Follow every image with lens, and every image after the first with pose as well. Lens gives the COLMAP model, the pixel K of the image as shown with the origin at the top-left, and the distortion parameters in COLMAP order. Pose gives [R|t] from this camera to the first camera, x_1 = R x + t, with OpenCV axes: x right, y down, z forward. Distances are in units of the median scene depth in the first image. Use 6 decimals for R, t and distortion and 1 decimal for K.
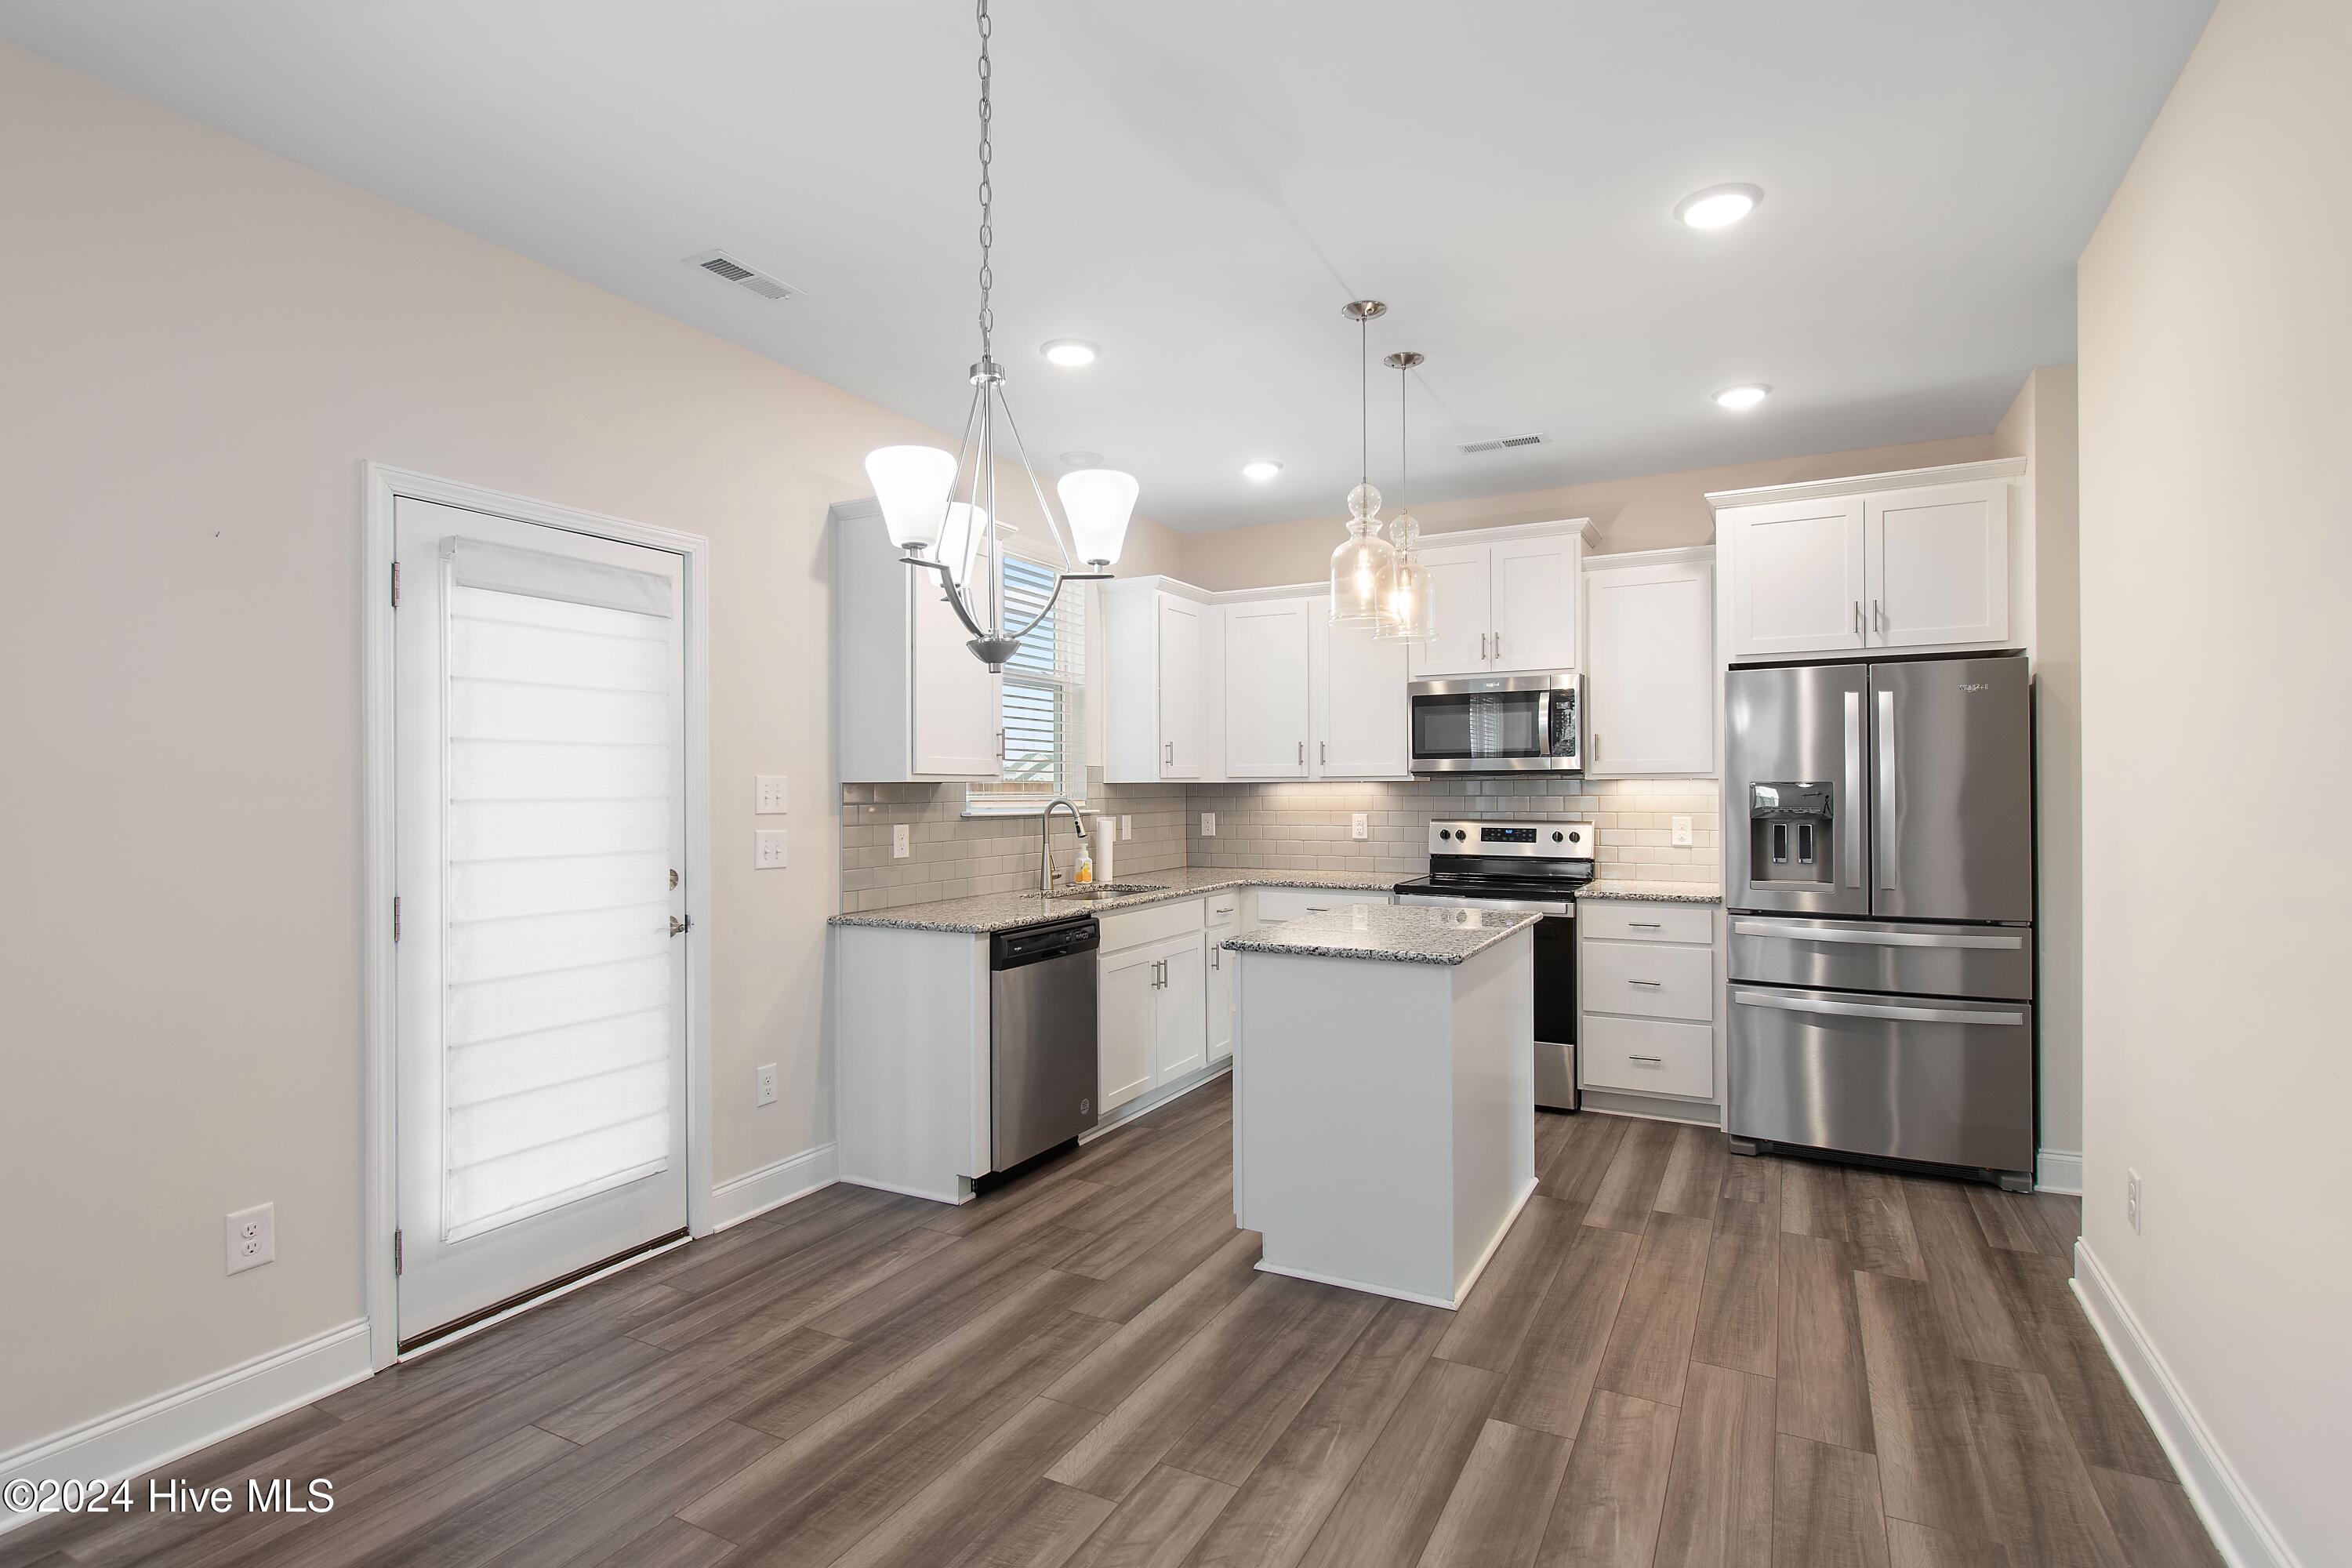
lens RADIAL K [[1134.0, 0, 1181.3], [0, 1134.0, 781.8], [0, 0, 1]] dist [-0.001427, 0.000195]
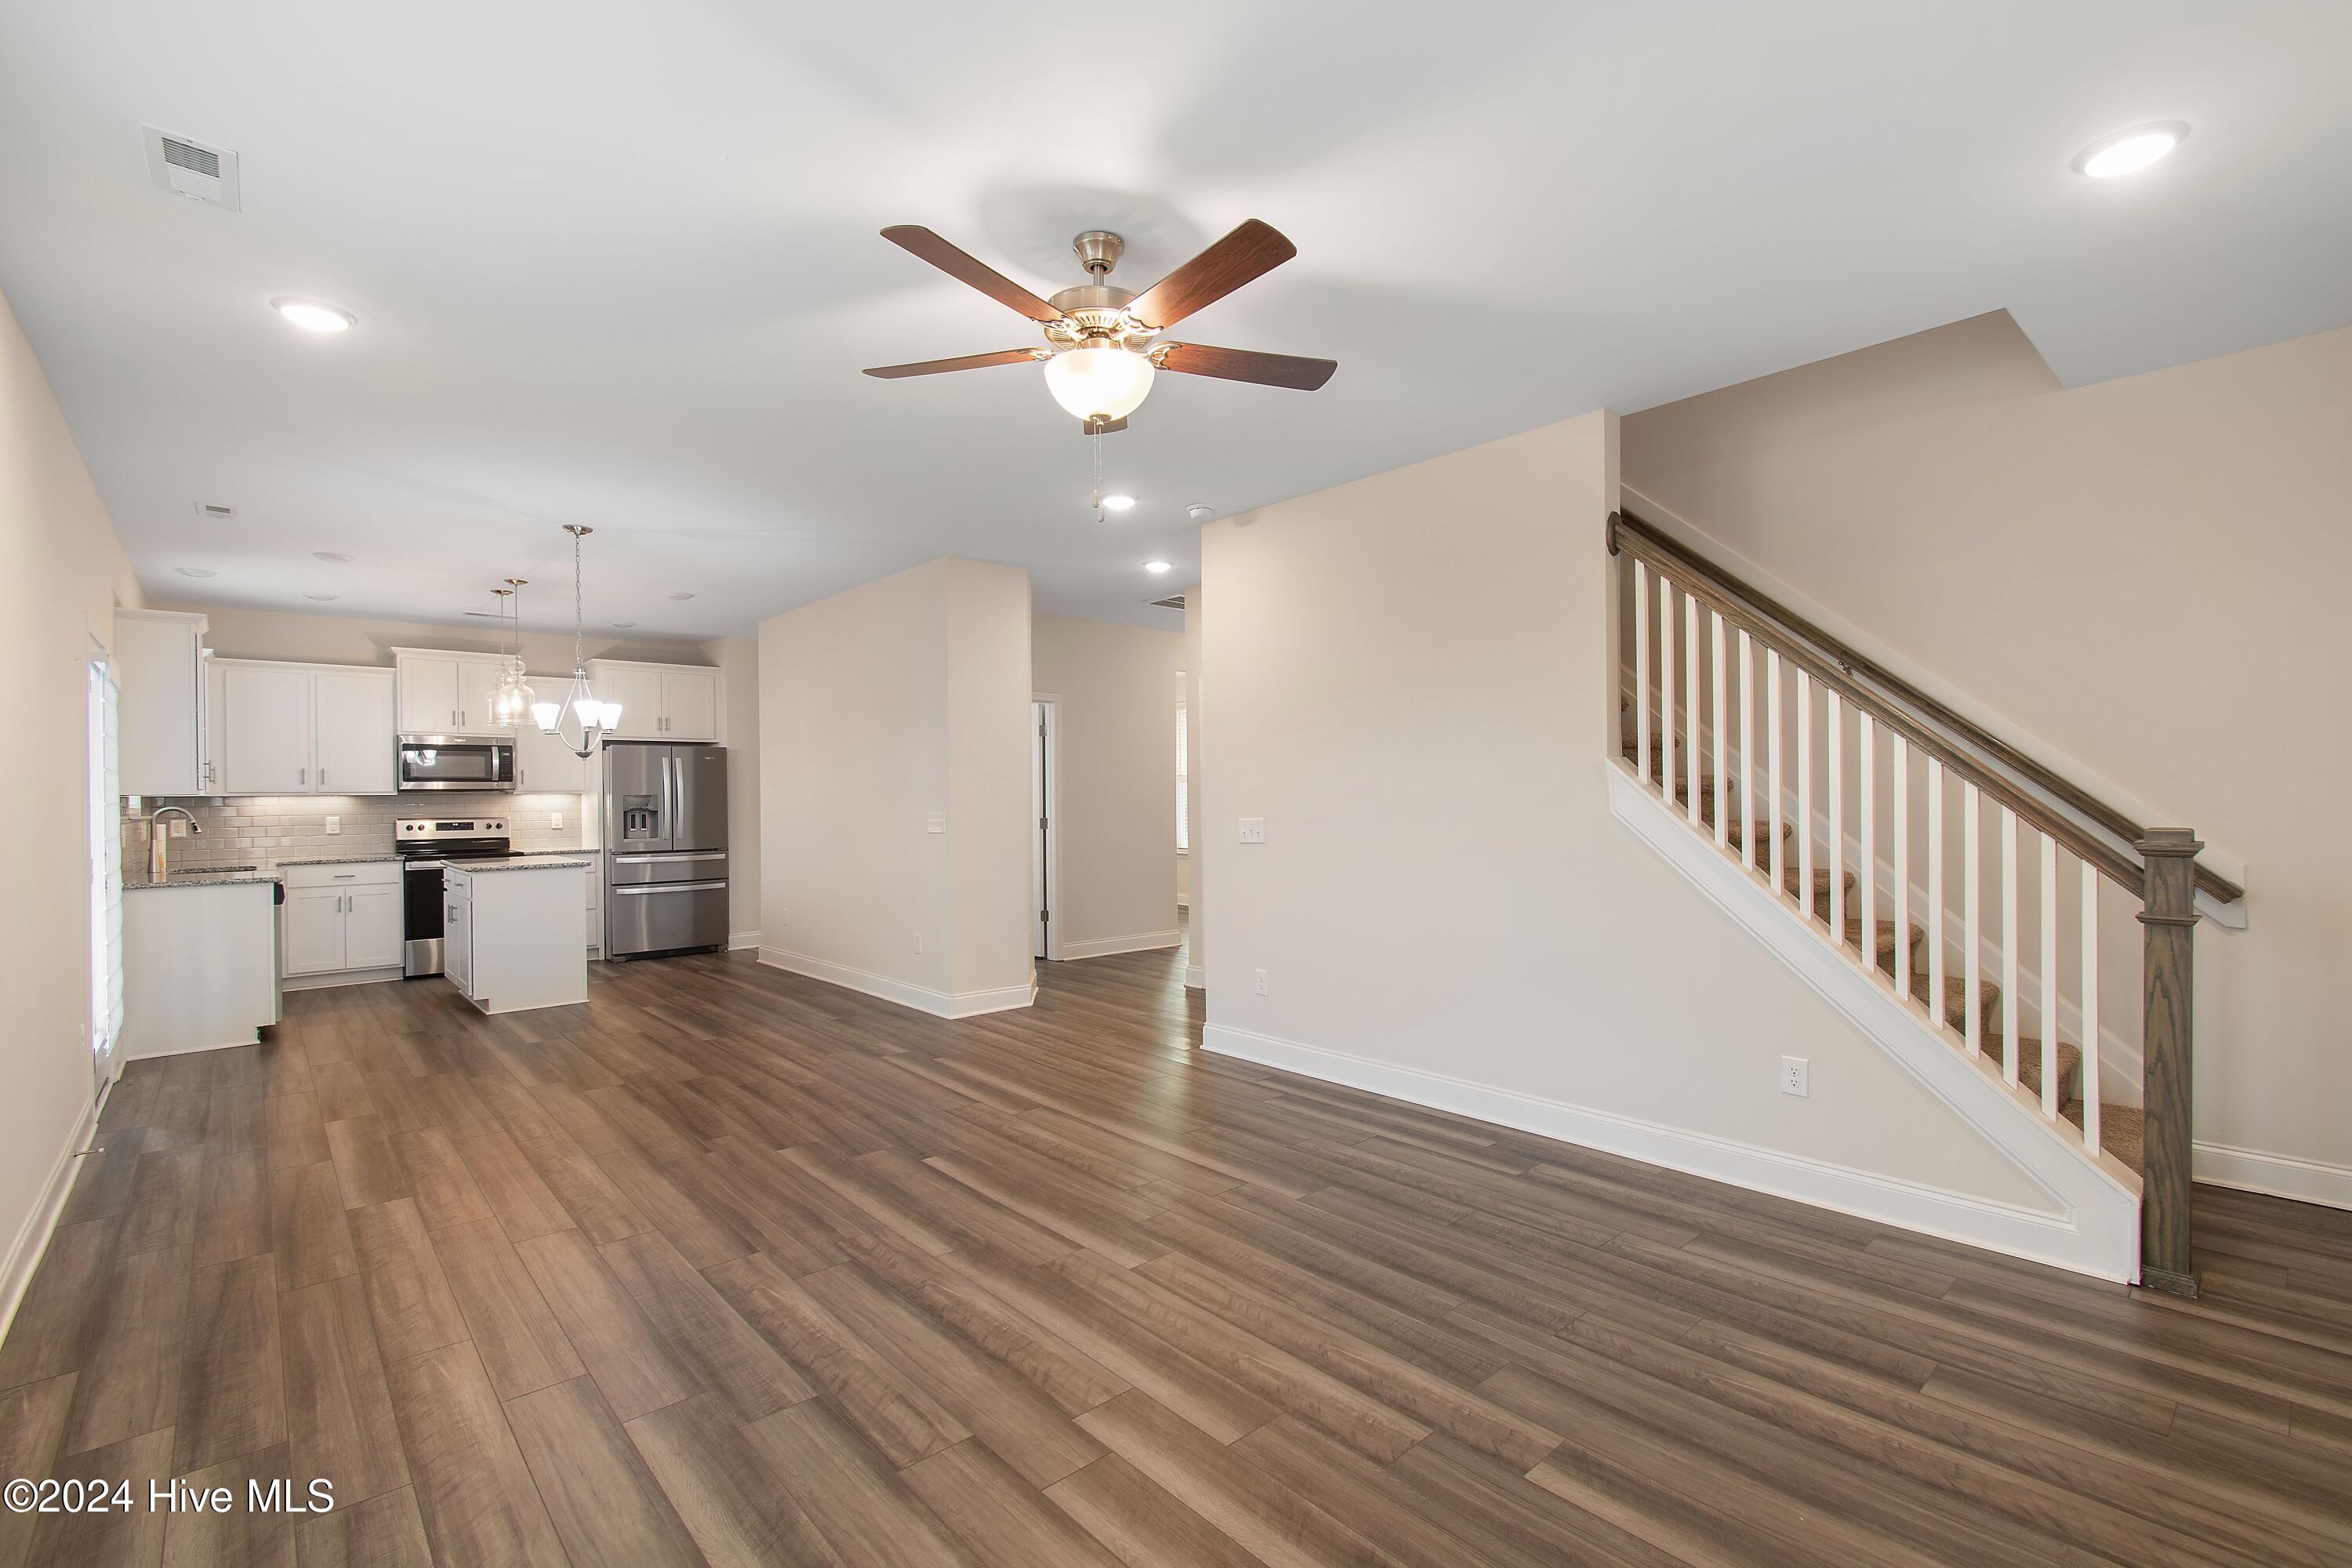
lens RADIAL K [[1045.9, 0, 1179.4], [0, 1045.9, 786.2], [0, 0, 1]] dist [0.001078, -0.001527]
pose [[0.340314, 0.007791, 0.940280, -0.997257], [0.004171, 0.999943, -0.009794, 0.007268], [-0.940303, 0.007255, 0.340262, -0.690506]]
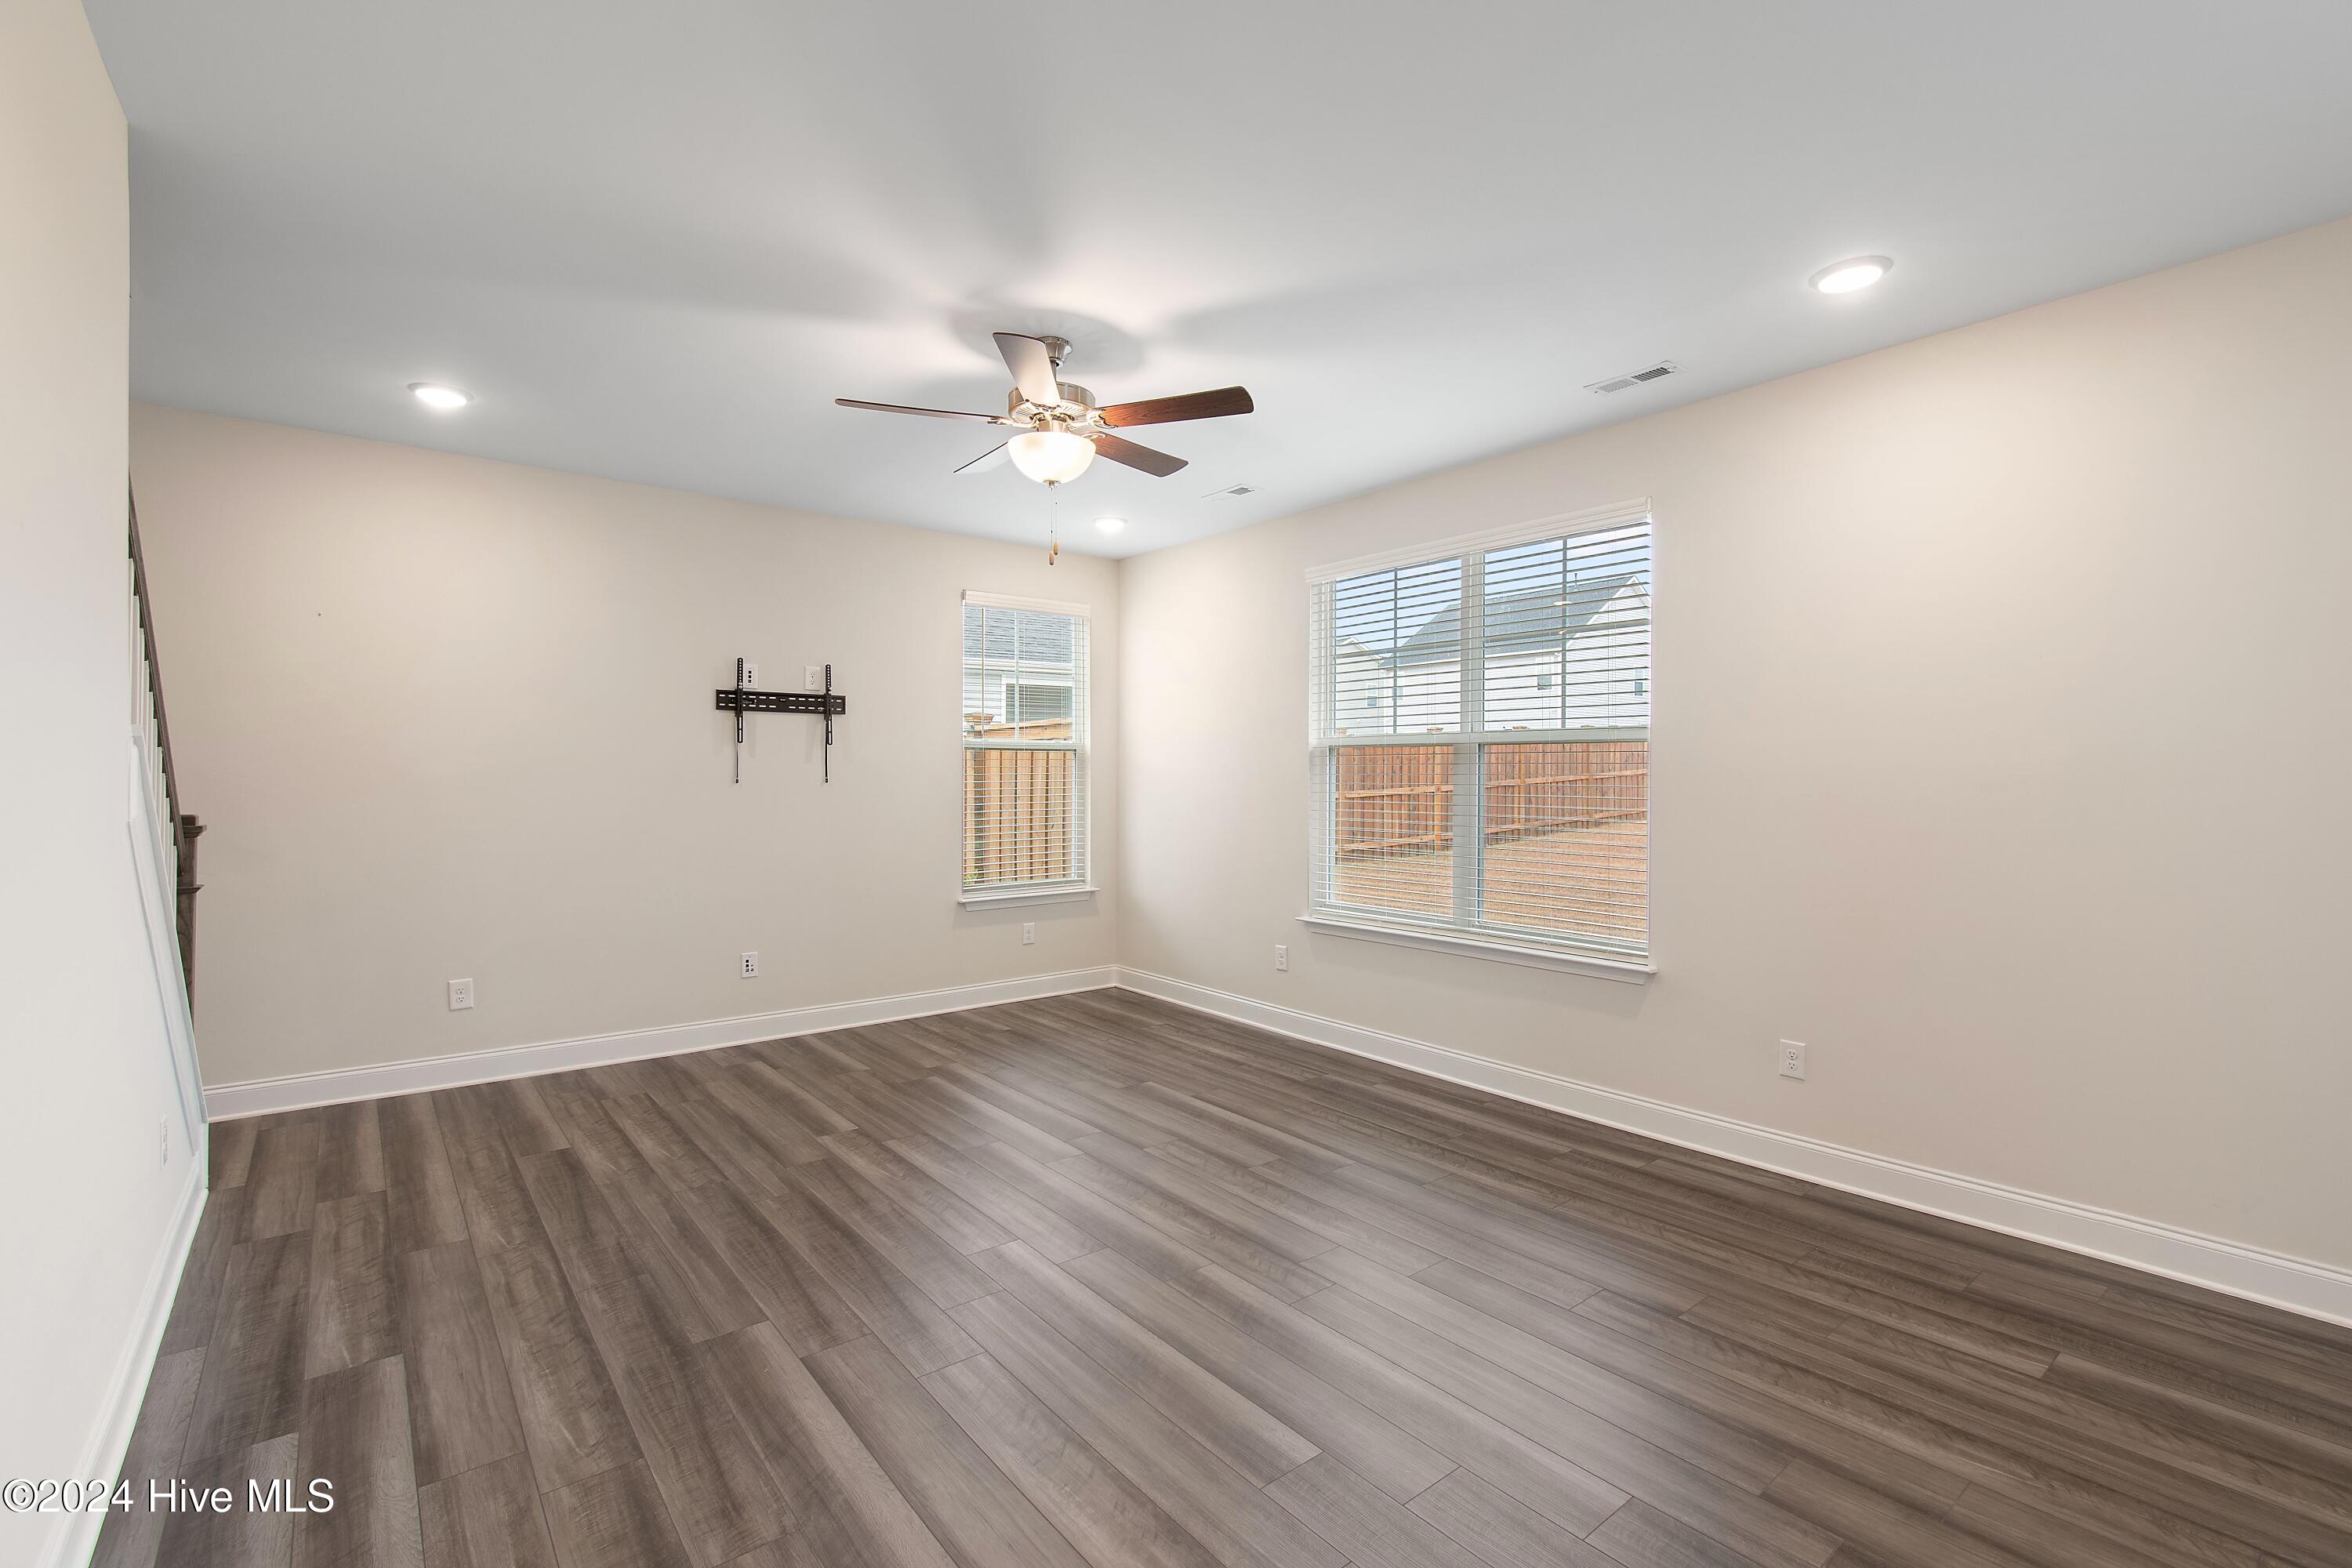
lens RADIAL K [[1034.3, 0, 1179.4], [0, 1034.3, 780.1], [0, 0, 1]] dist [0.001579, -0.000638]
pose [[-0.393270, 0.008780, -0.919381, 0.215291], [0.002683, 0.999961, 0.008402, -0.000954], [0.919419, 0.000838, -0.393278, -0.060196]]
